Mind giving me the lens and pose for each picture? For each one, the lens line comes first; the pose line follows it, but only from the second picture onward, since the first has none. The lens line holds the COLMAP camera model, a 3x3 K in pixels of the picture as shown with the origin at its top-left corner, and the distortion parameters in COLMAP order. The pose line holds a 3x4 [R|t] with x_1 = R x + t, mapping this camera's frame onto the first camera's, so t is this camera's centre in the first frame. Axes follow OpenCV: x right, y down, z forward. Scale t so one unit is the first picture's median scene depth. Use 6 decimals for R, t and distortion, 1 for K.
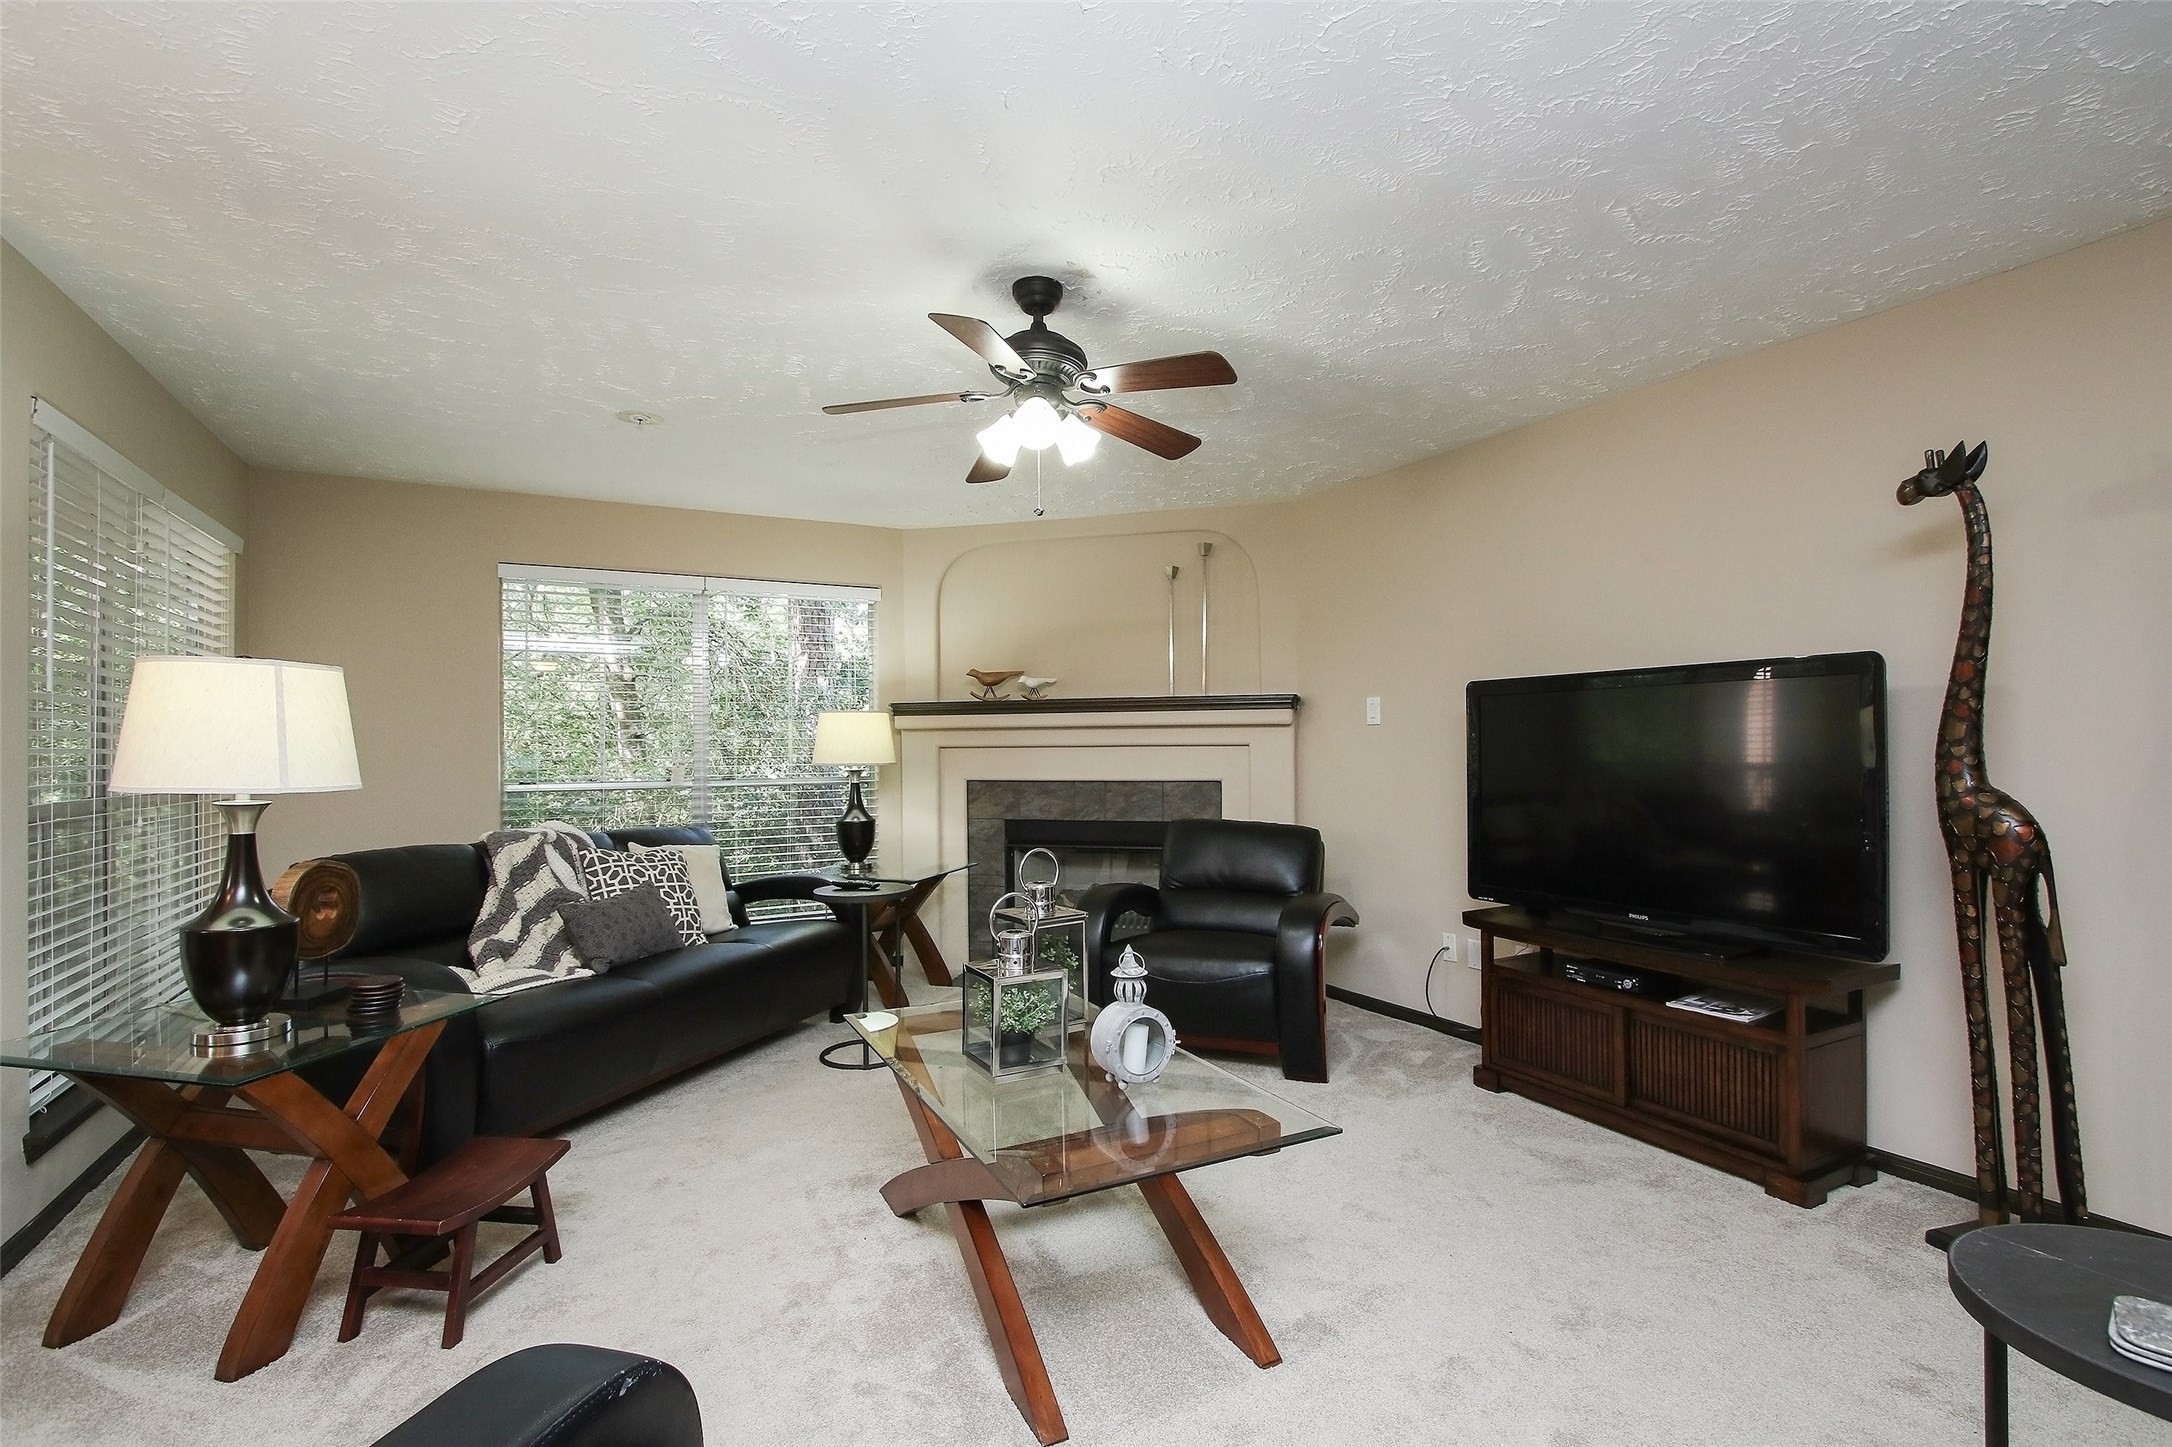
lens RADIAL K [[1002.1, 0, 1100.1], [0, 1002.1, 735.7], [0, 0, 1]] dist [-0.022192, 0.005730]
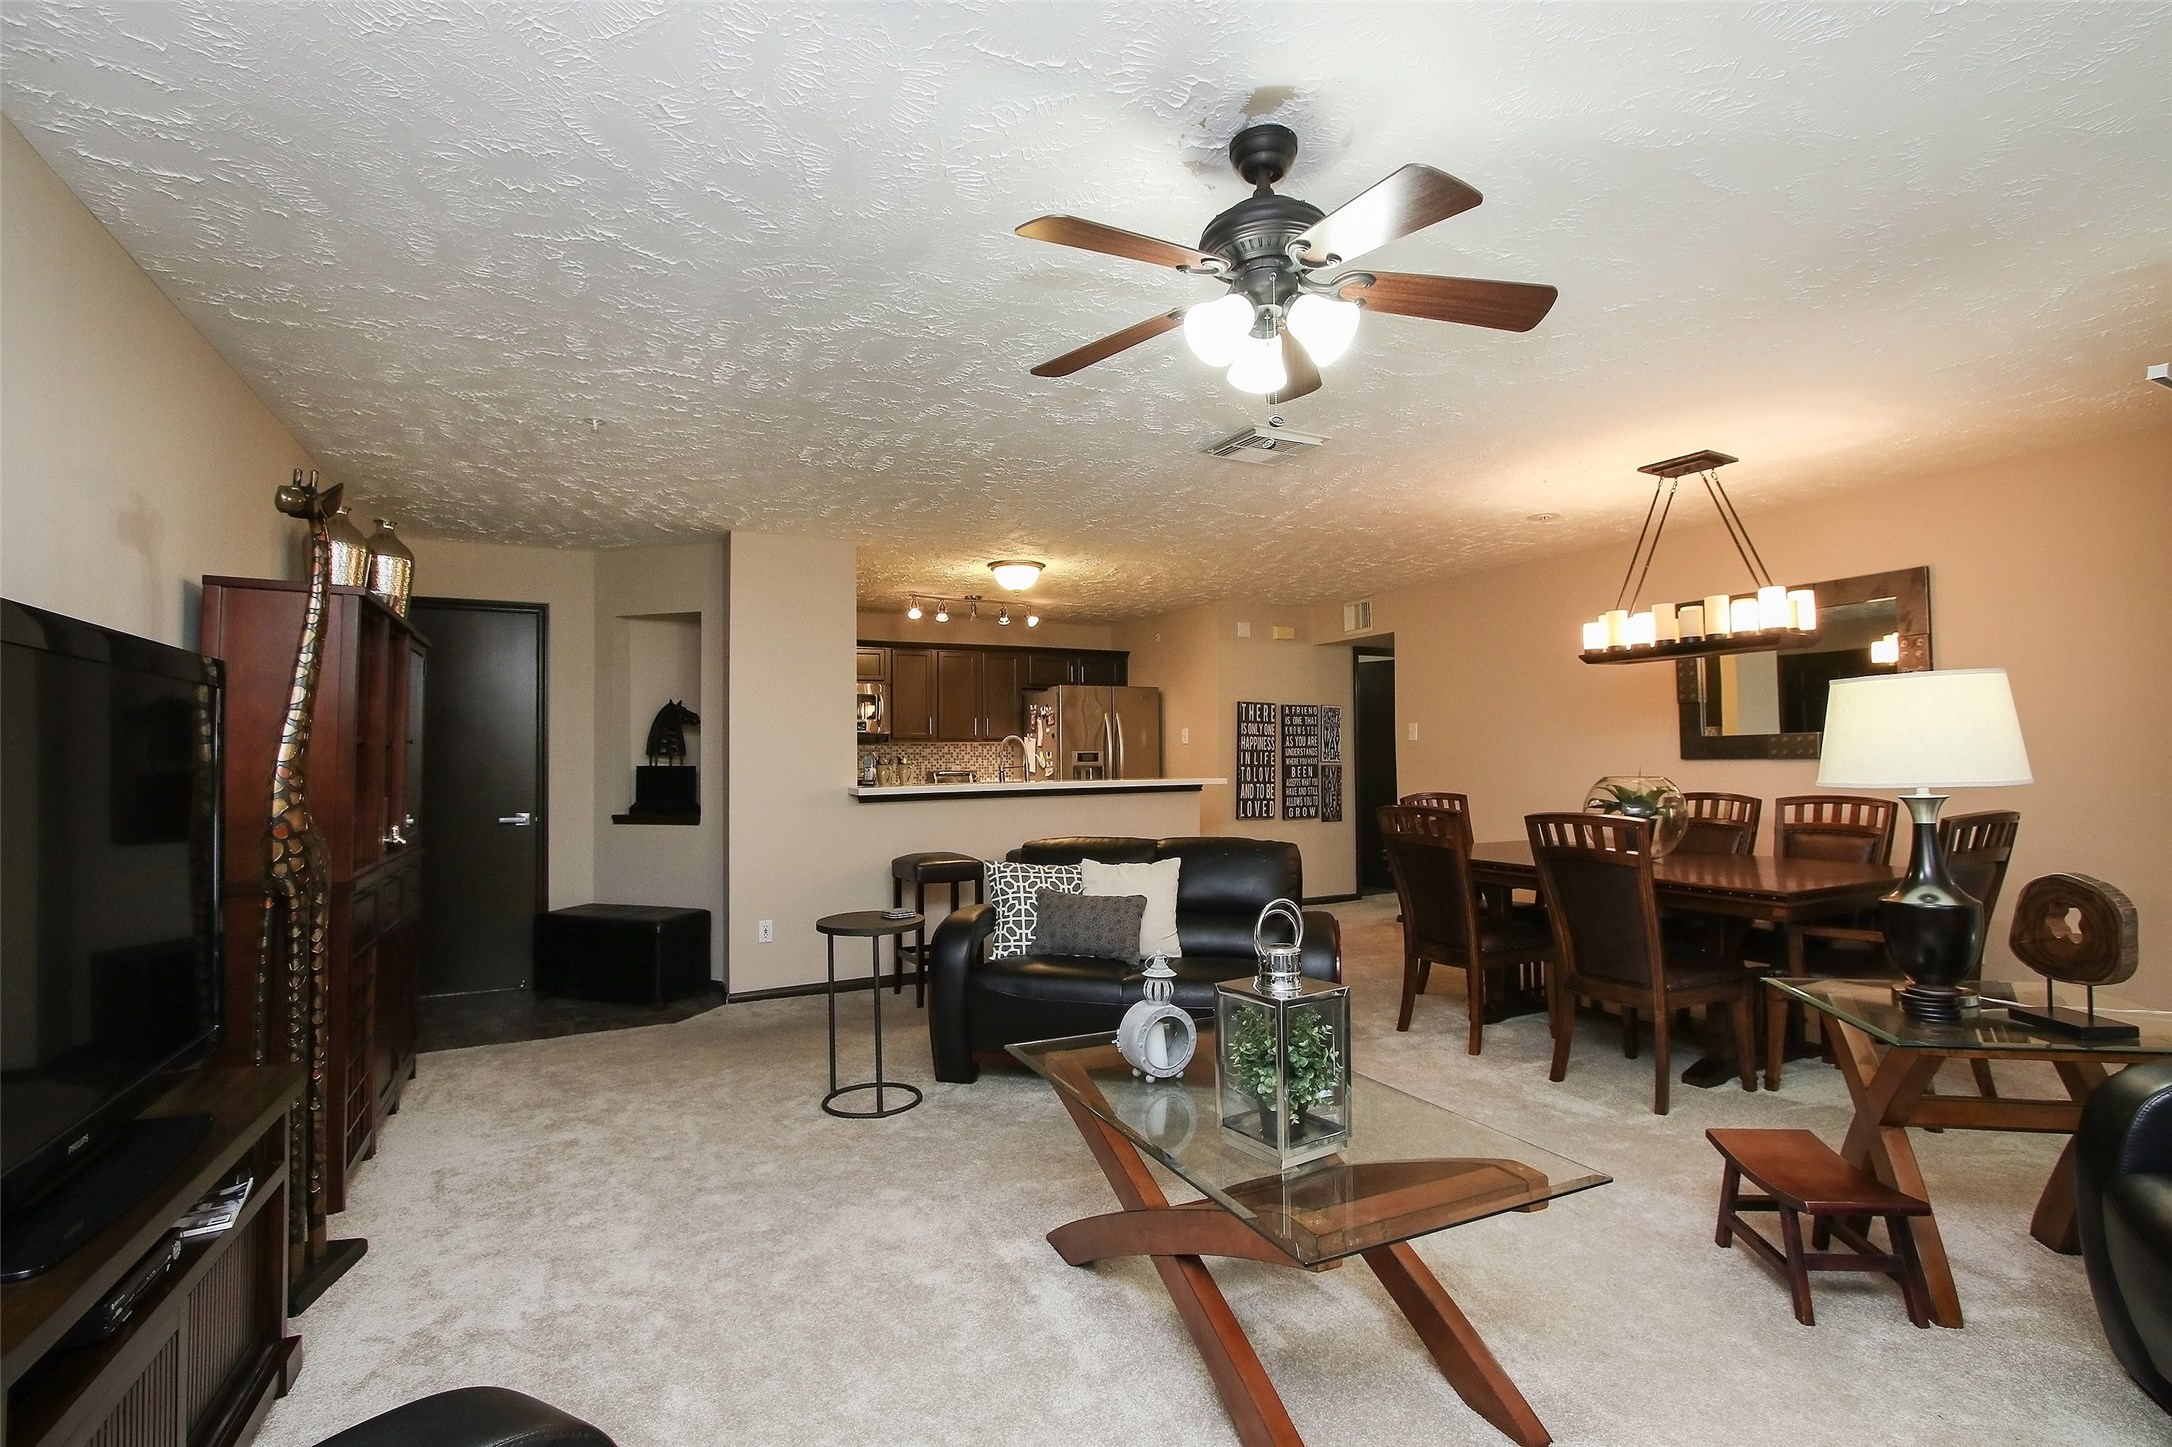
lens RADIAL K [[1002.1, 0, 1097.0], [0, 1002.1, 727.2], [0, 0, 1]] dist [-0.022192, 0.005730]
pose [[-0.999048, 0.020523, 0.038492, 0.016662], [0.018625, 0.998624, -0.049025, 0.011393], [-0.039445, -0.048262, -0.998056, 0.915974]]
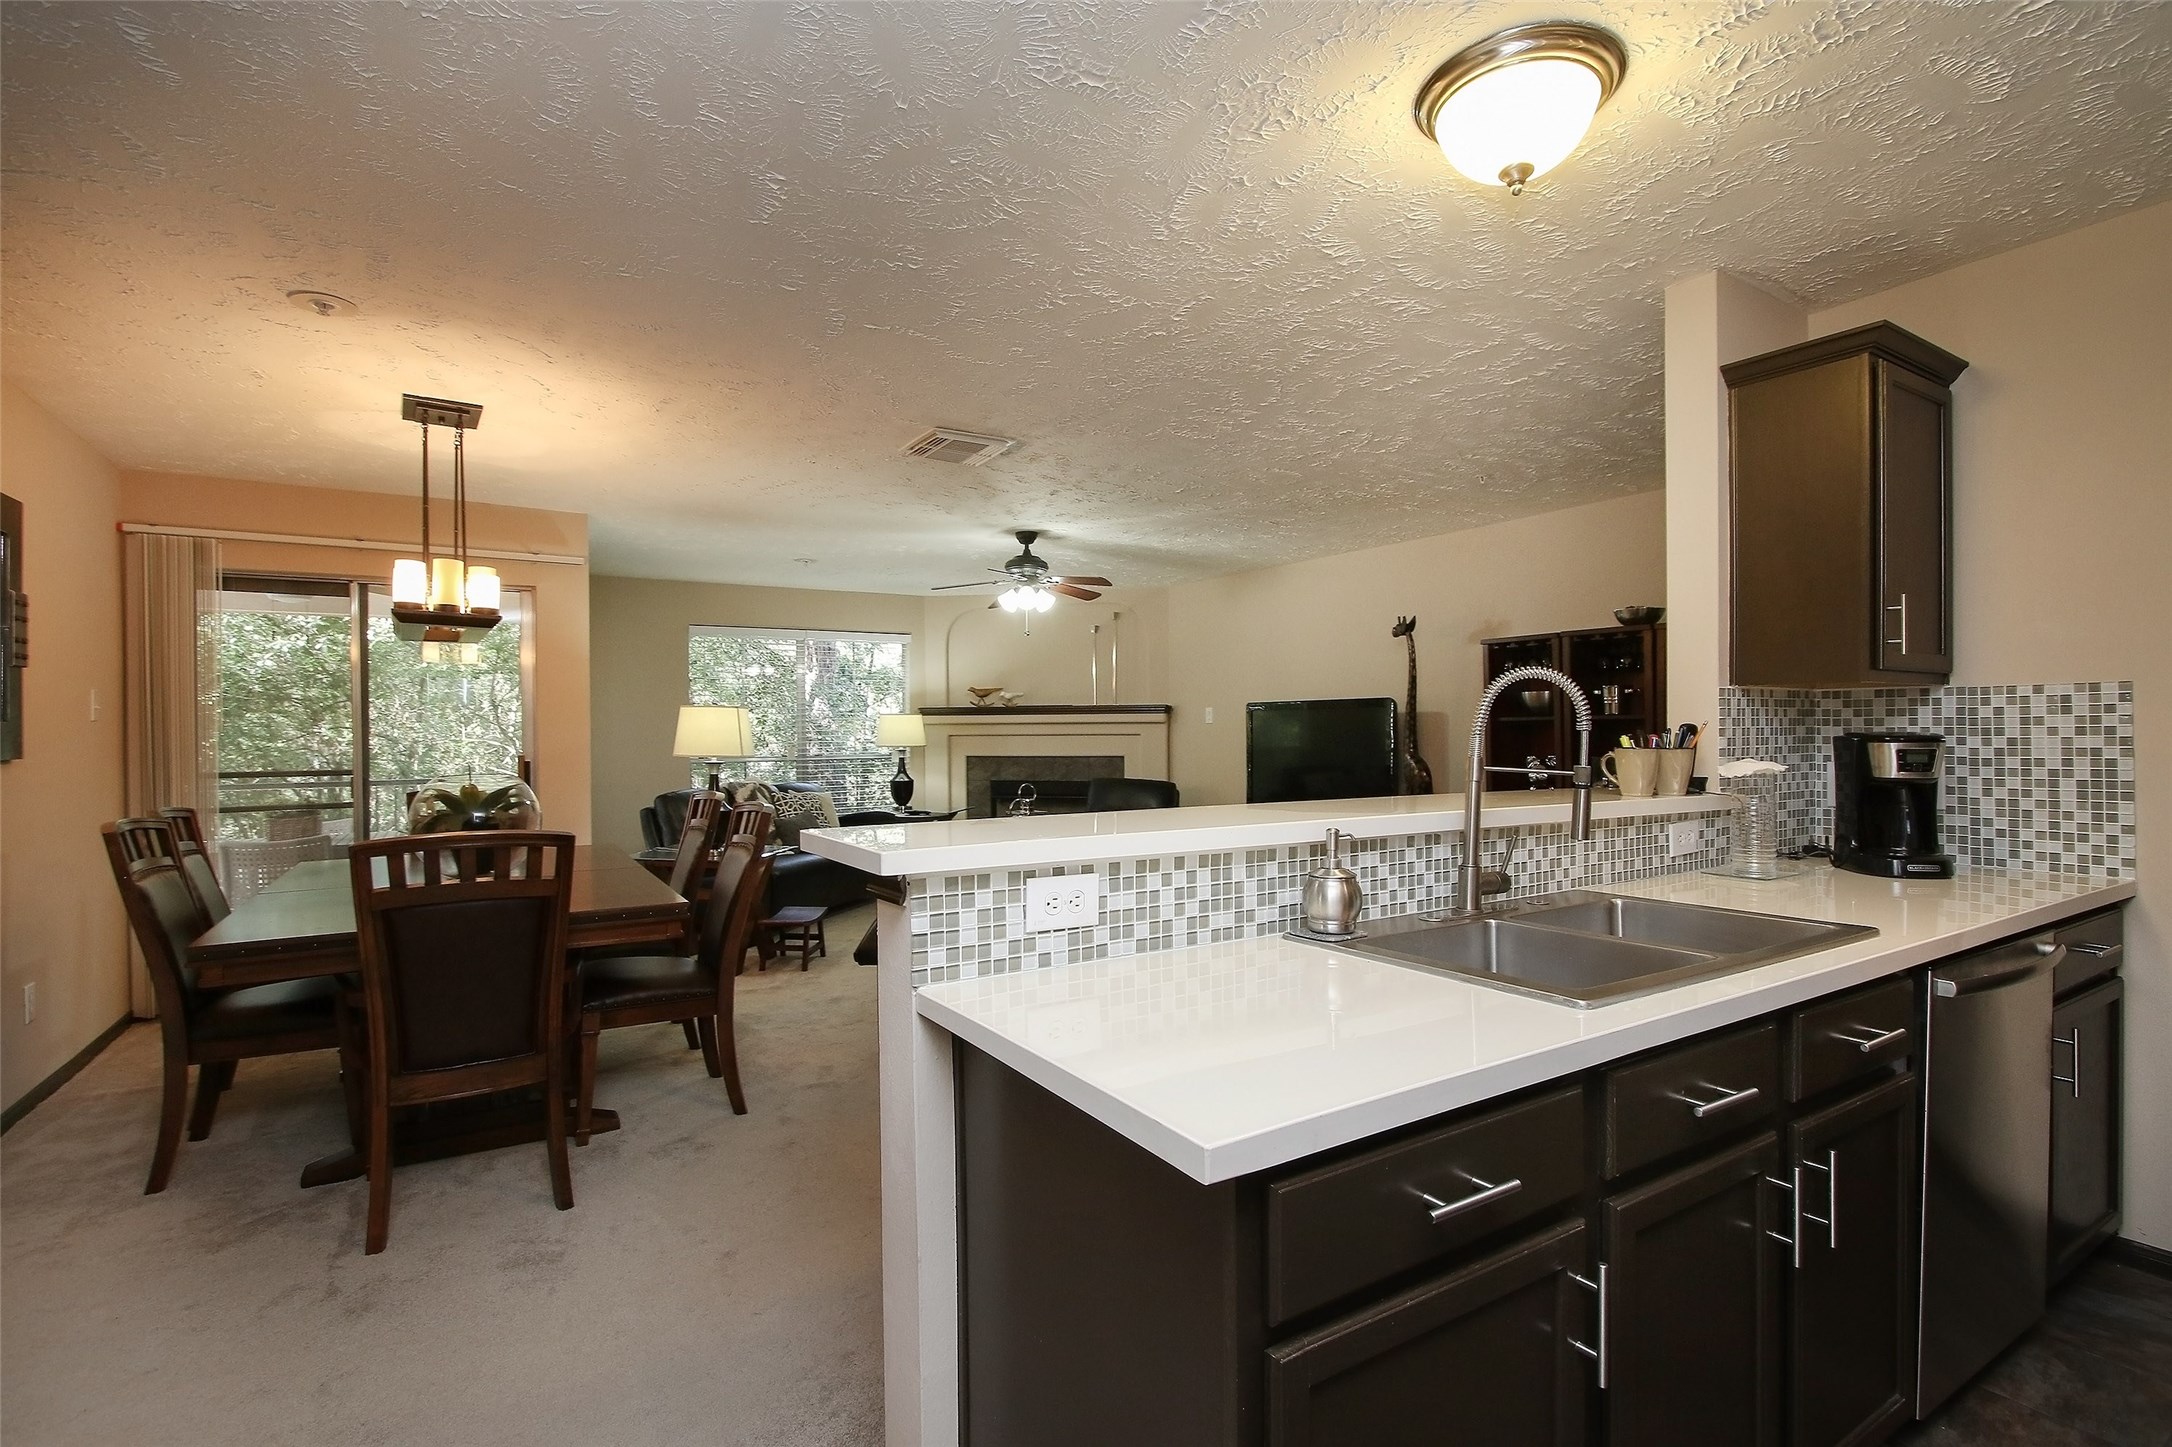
lens RADIAL K [[1002.1, 0, 1097.6], [0, 1002.1, 731.6], [0, 0, 1]] dist [-0.022192, 0.005730]
pose [[0.998484, 0.001413, 0.055033, -0.013981], [-0.002285, 0.999873, 0.015782, -0.021947], [-0.055004, -0.015884, 0.998360, -0.665004]]
